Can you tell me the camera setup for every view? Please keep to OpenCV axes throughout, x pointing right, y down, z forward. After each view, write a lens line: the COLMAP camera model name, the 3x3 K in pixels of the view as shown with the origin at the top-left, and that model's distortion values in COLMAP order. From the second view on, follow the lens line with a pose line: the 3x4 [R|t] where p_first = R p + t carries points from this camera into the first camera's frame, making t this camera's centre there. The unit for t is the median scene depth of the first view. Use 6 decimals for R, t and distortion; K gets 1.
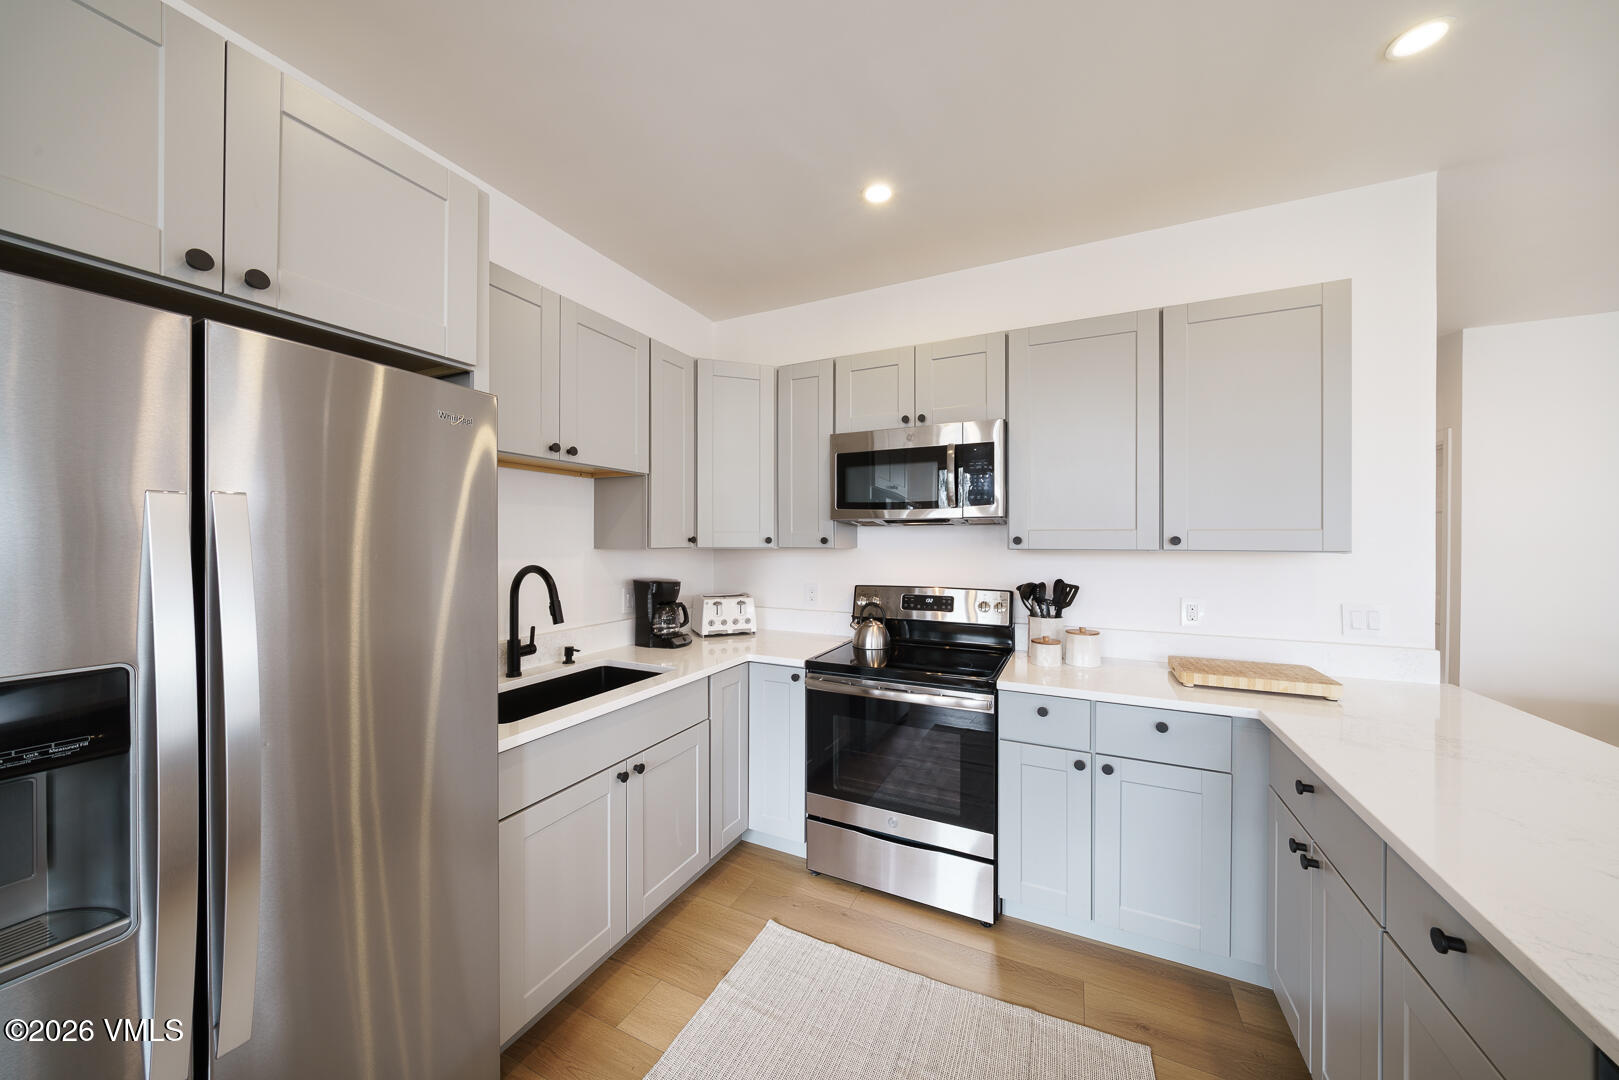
lens RADIAL K [[552.7, 0, 806.7], [0, 552.7, 540.1], [0, 0, 1]] dist [-0.010950, -0.000076]
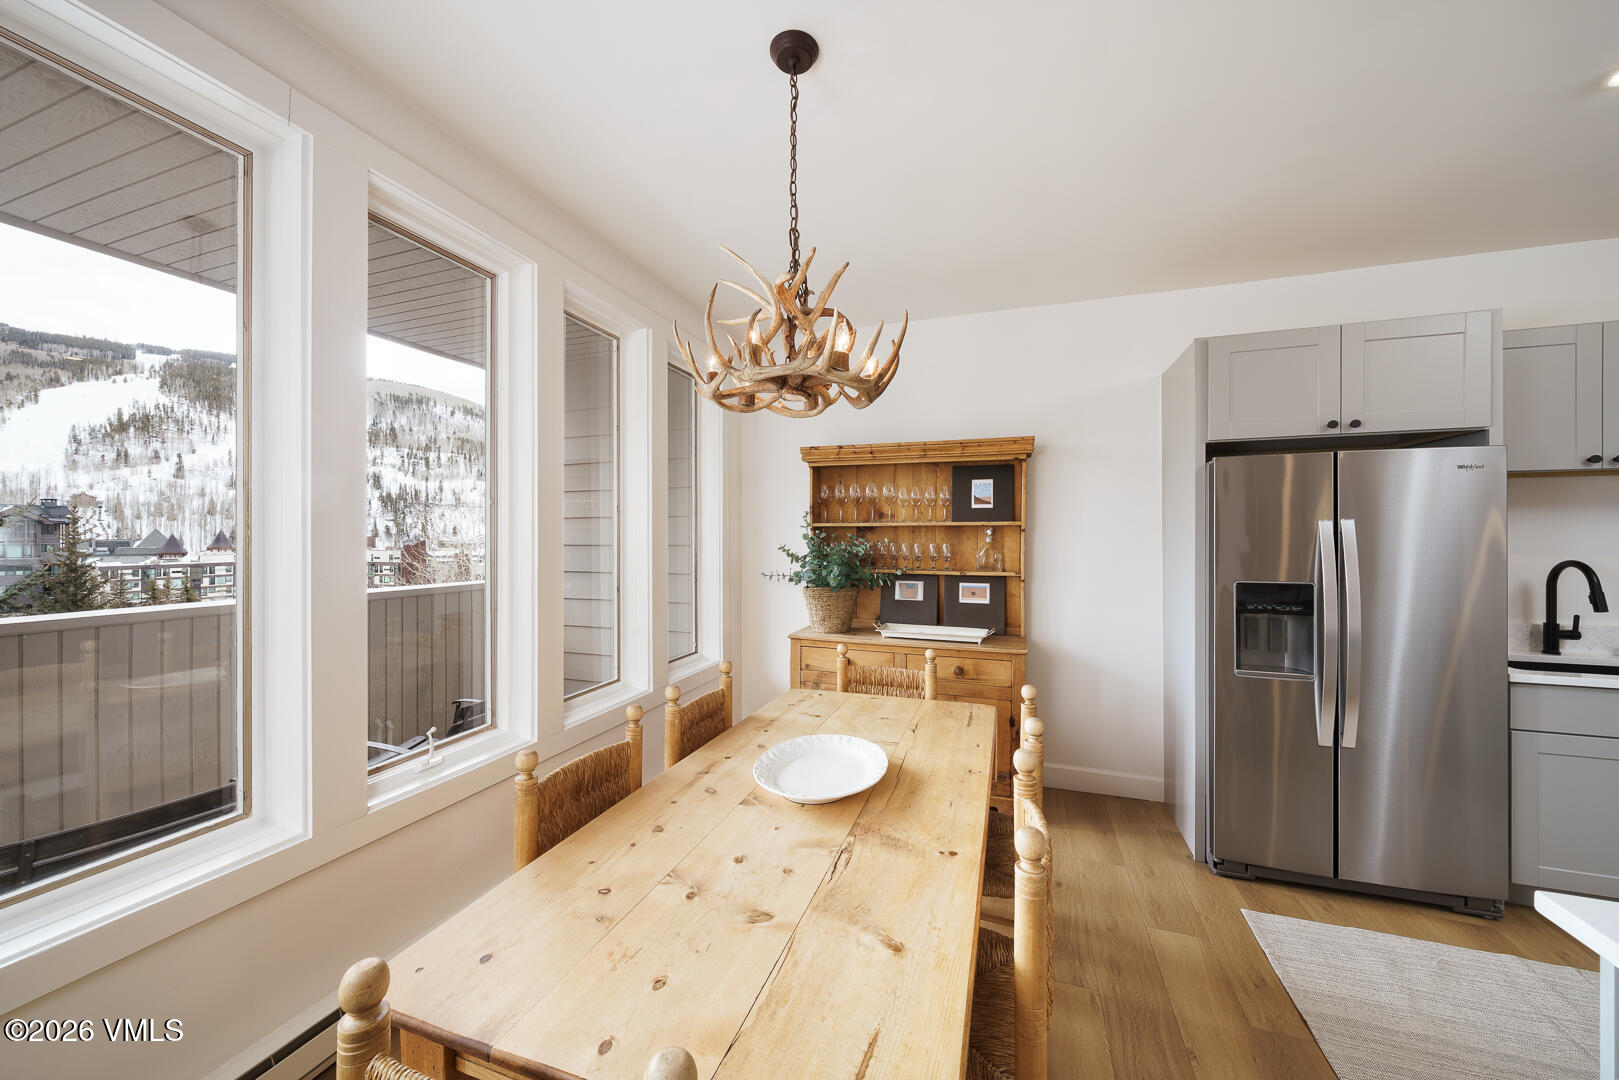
lens RADIAL K [[587.9, 0, 799.6], [0, 587.9, 536.1], [0, 0, 1]] dist [-0.001350, 0.000173]
pose [[0.097446, -0.004632, -0.995230, 0.461261], [0.000091, 0.999989, -0.004645, -0.000254], [0.995241, 0.000362, 0.097445, -0.594053]]
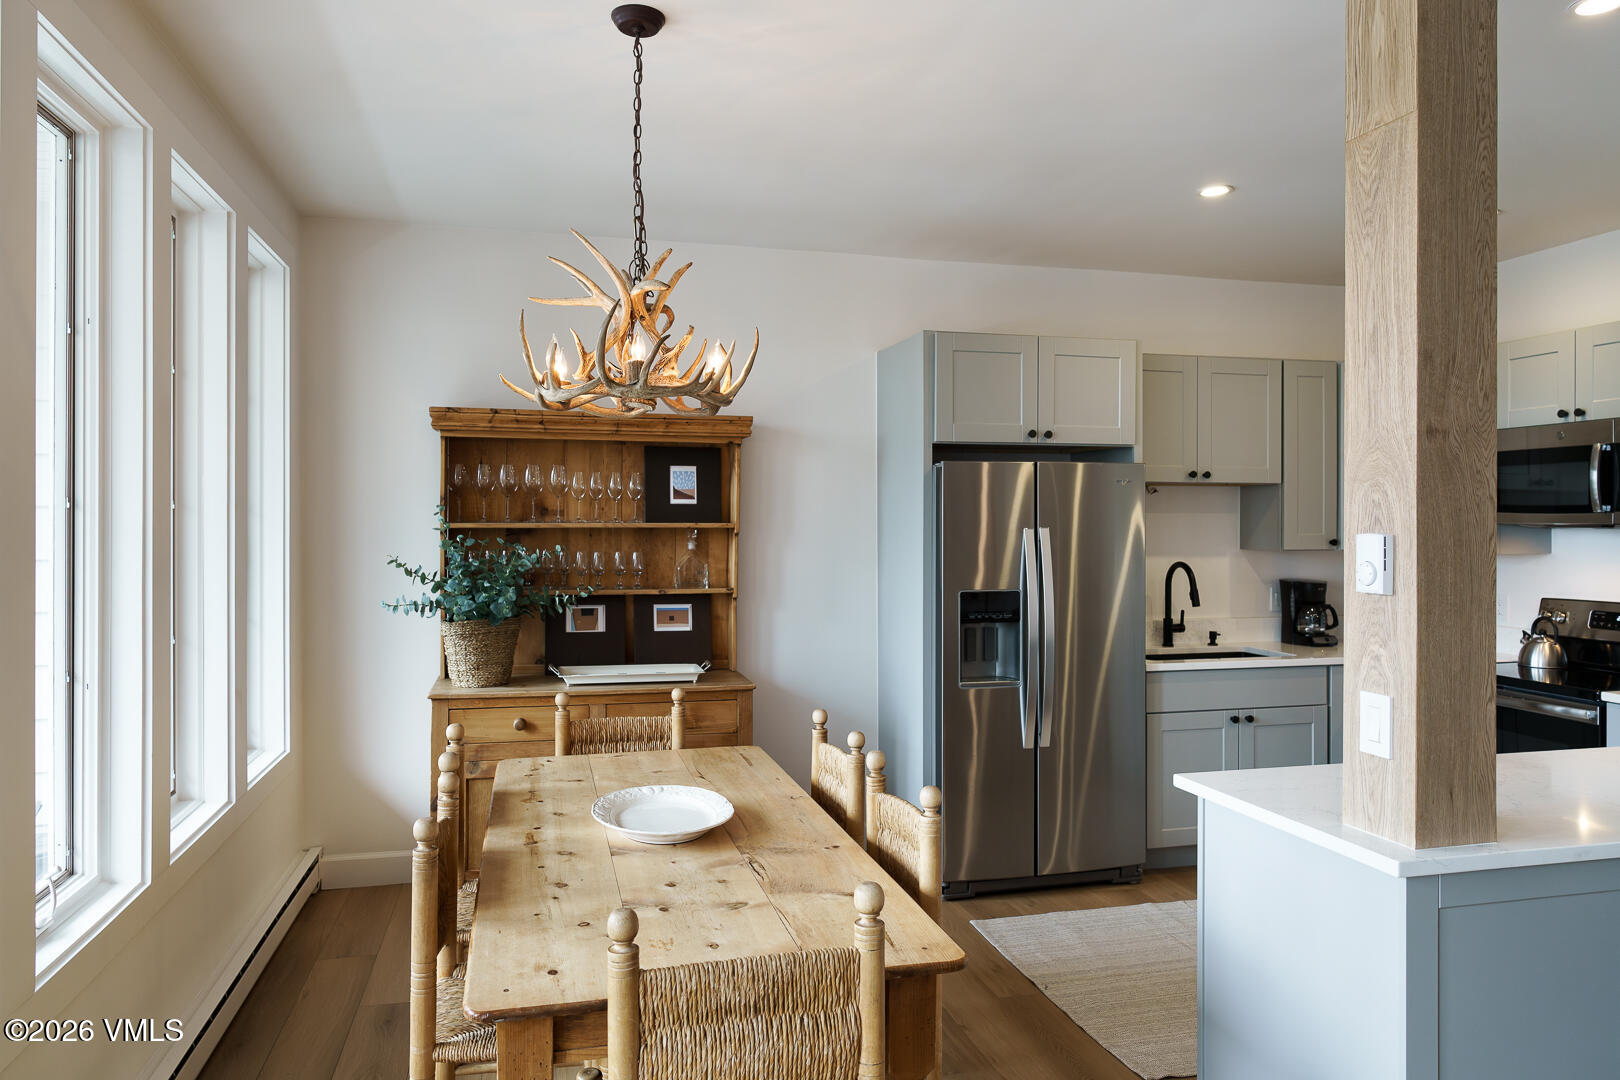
lens RADIAL K [[1148.3, 0, 803.2], [0, 1148.3, 513.7], [0, 0, 1]] dist [0.012430, -0.002231]
pose [[0.651929, -0.002925, -0.758274, 0.791043], [-0.000731, 0.999990, -0.004486, -0.044392], [0.758279, 0.003479, 0.651920, -1.165695]]
